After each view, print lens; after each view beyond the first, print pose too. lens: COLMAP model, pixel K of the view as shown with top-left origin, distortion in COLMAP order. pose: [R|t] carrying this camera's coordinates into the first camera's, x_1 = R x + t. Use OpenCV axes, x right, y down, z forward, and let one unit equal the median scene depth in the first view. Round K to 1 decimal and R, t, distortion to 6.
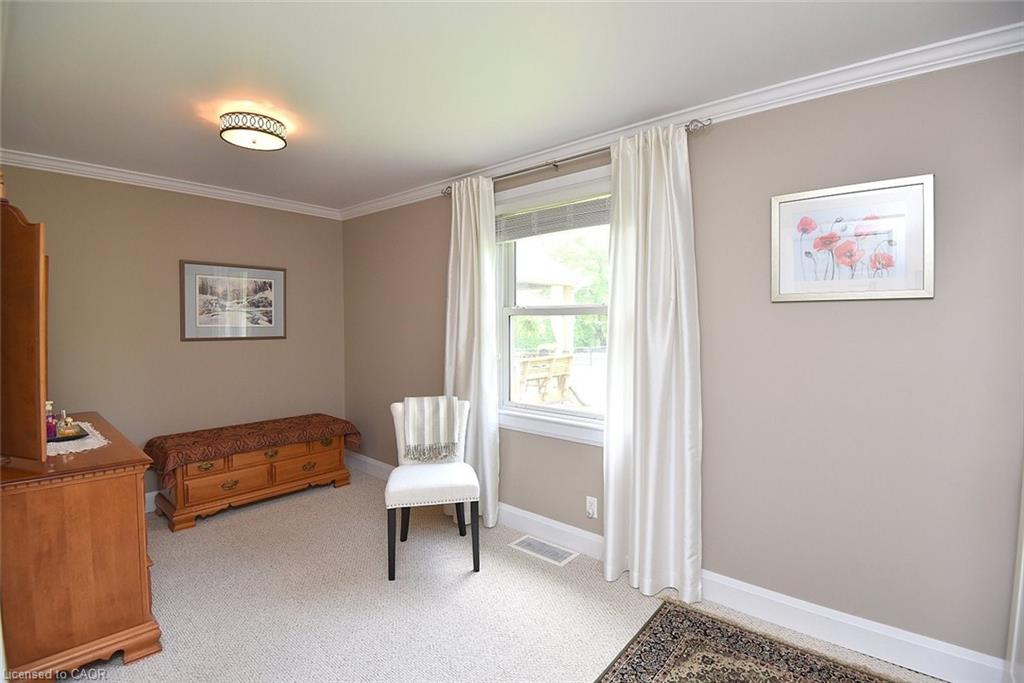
lens RADIAL K [[491.6, 0, 517.7], [0, 491.6, 339.3], [0, 0, 1]] dist [-0.002330, -0.028369]
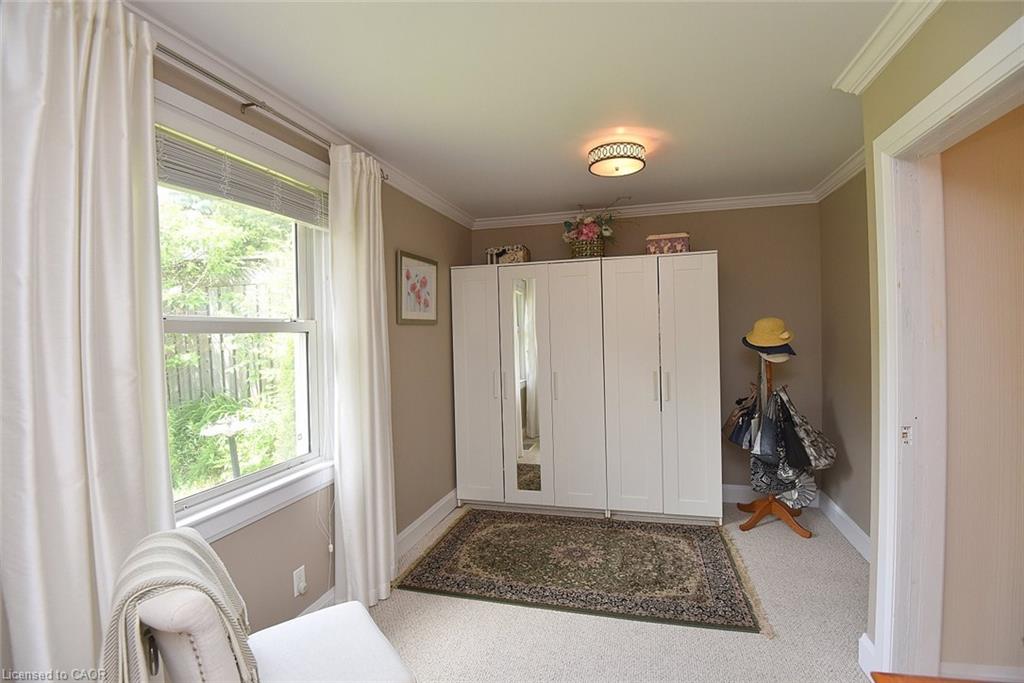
lens RADIAL K [[491.6, 0, 517.7], [0, 491.6, 339.3], [0, 0, 1]] dist [-0.002330, -0.028369]
pose [[-0.440873, -0.002023, 0.897567, -0.958270], [0.054725, 0.998076, 0.029130, -0.057479], [-0.895899, 0.061962, -0.439915, 1.393922]]
